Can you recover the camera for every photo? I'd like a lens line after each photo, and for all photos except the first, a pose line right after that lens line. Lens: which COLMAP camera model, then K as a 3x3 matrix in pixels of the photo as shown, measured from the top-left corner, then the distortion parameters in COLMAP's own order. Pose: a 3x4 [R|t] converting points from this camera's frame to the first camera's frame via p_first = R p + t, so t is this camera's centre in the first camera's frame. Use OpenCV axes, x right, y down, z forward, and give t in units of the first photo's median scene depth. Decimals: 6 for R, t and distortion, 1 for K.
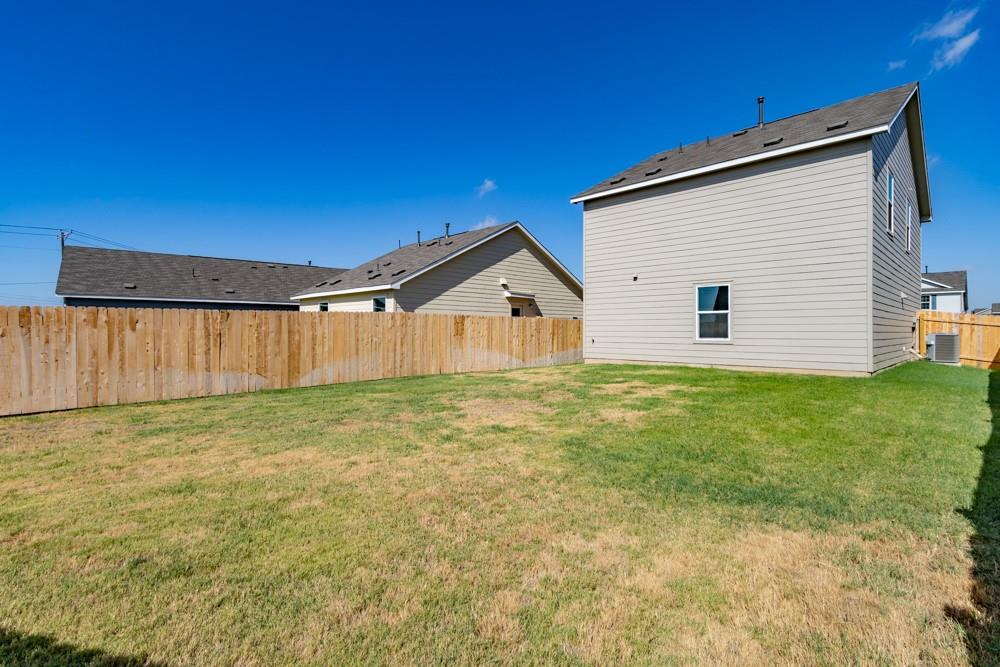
lens RADIAL K [[481.2, 0, 500.0], [0, 481.2, 333.5], [0, 0, 1]] dist [0.000042, -0.000037]
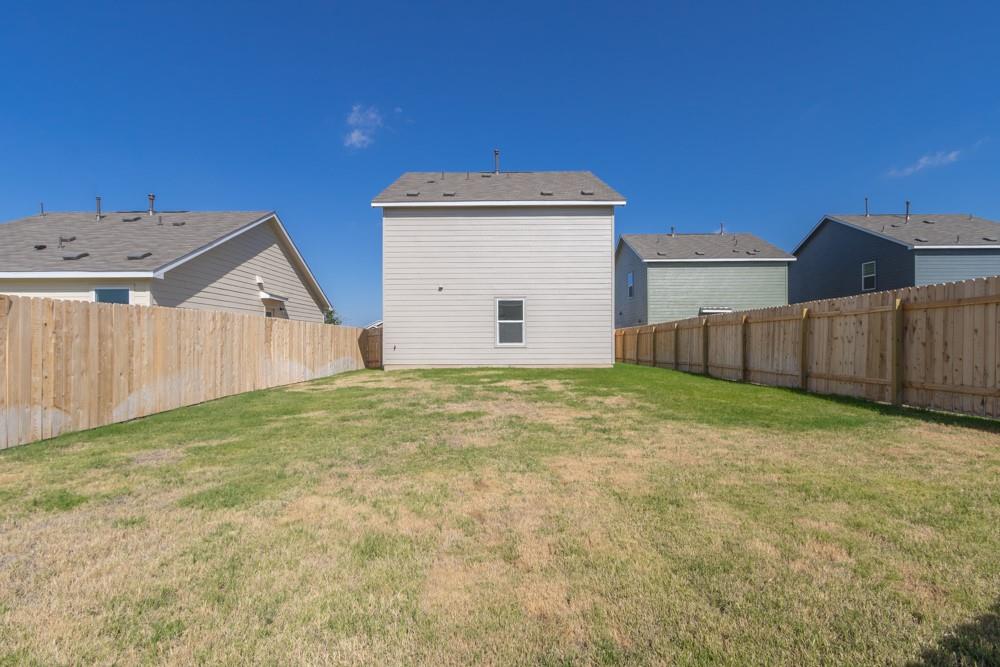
lens RADIAL K [[481.2, 0, 500.0], [0, 481.2, 333.5], [0, 0, 1]] dist [0.000042, -0.000037]
pose [[0.704444, 0.006935, 0.709726, -0.430013], [0.009565, 0.999769, -0.019264, 0.008775], [-0.709695, 0.020359, 0.704215, 0.161491]]
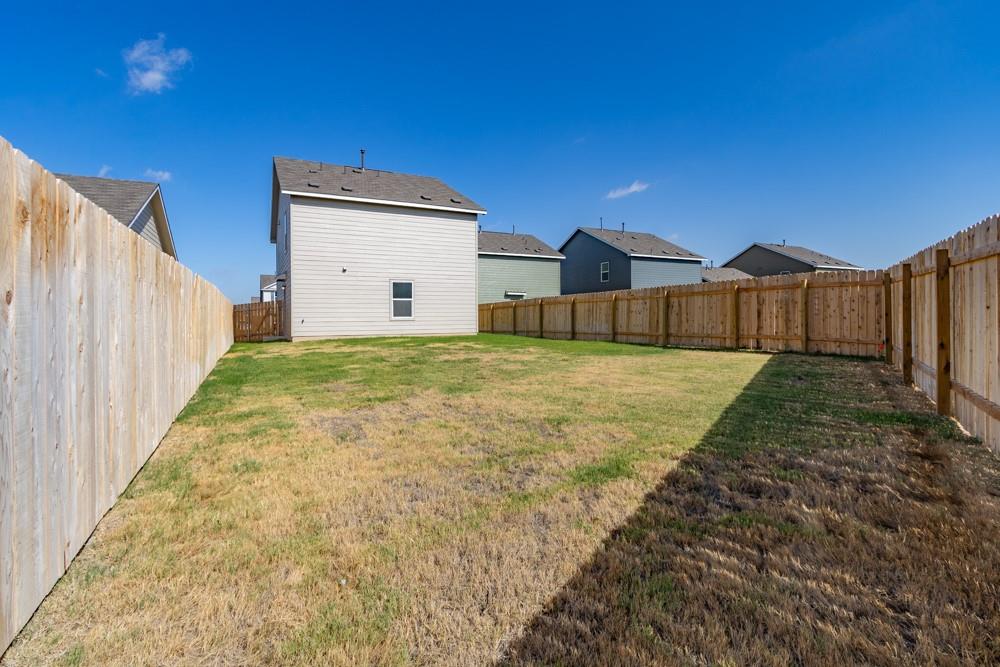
lens RADIAL K [[472.3, 0, 494.4], [0, 472.3, 317.6], [0, 0, 1]] dist [0.002046, 0.000391]
pose [[0.286157, -0.002642, 0.958179, -0.868843], [0.015620, 0.999876, -0.001908, 0.018852], [-0.958056, 0.015513, 0.286162, 0.300339]]
